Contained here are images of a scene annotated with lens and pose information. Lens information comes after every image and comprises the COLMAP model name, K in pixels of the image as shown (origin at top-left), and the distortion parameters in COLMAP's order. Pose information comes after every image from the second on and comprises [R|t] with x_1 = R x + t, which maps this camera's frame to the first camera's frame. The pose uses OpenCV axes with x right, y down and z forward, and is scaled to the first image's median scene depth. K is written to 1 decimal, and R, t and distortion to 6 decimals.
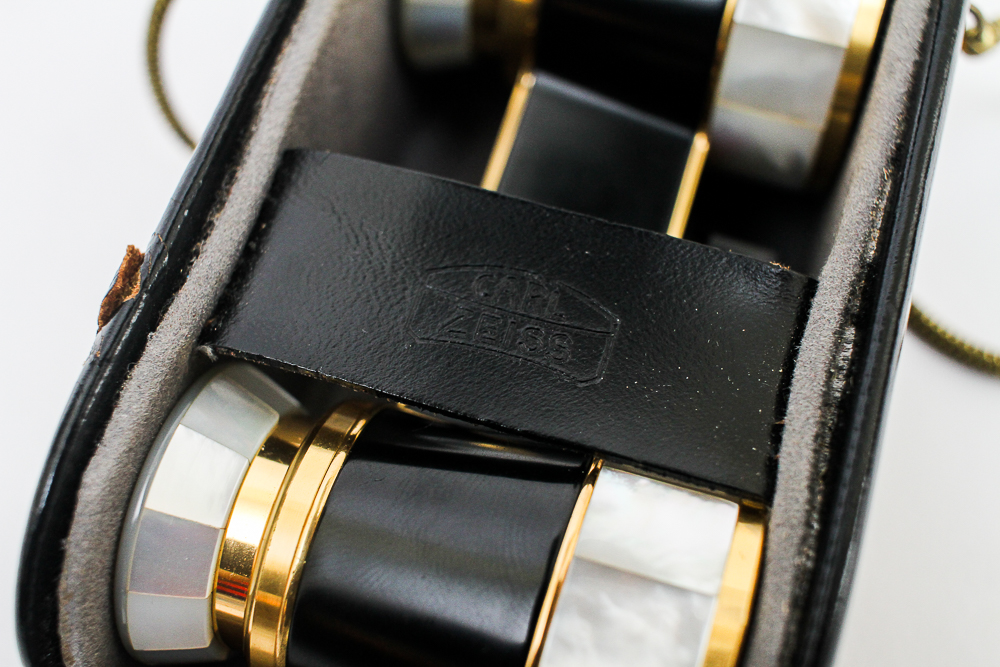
lens RADIAL K [[1107.3, 0, 500.0], [0, 1107.3, 333.5], [0, 0, 1]] dist [-0.090878, 0.011719]
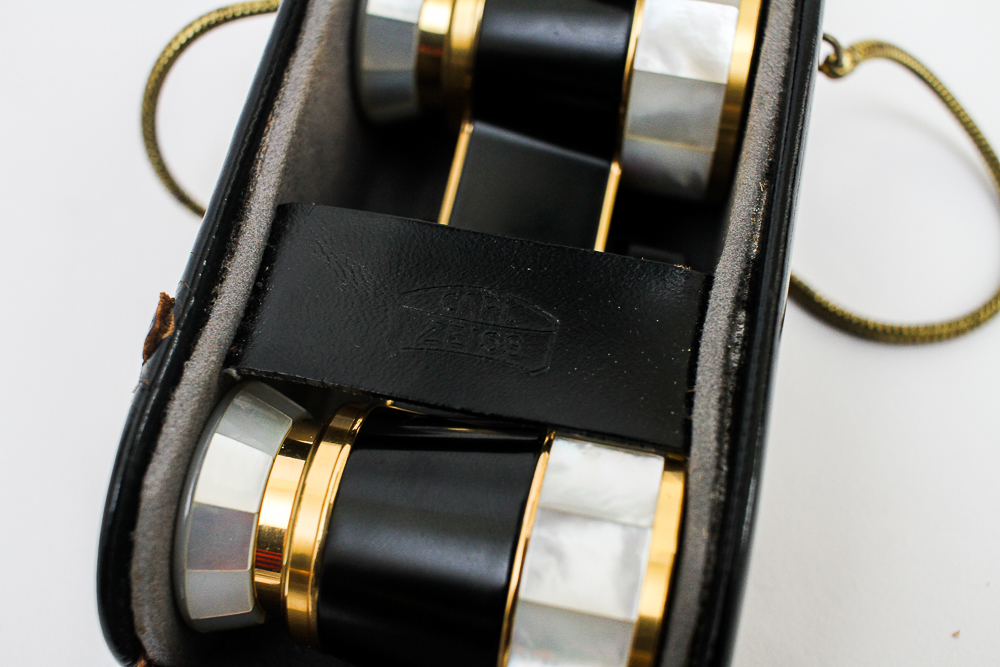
lens RADIAL K [[1107.3, 0, 500.0], [0, 1107.3, 333.5], [0, 0, 1]] dist [-0.090878, 0.011719]
pose [[0.995565, -0.082346, 0.045493, -0.017447], [0.082725, 0.996551, -0.006509, 0.005004], [-0.044800, 0.010244, 0.998943, -0.255920]]
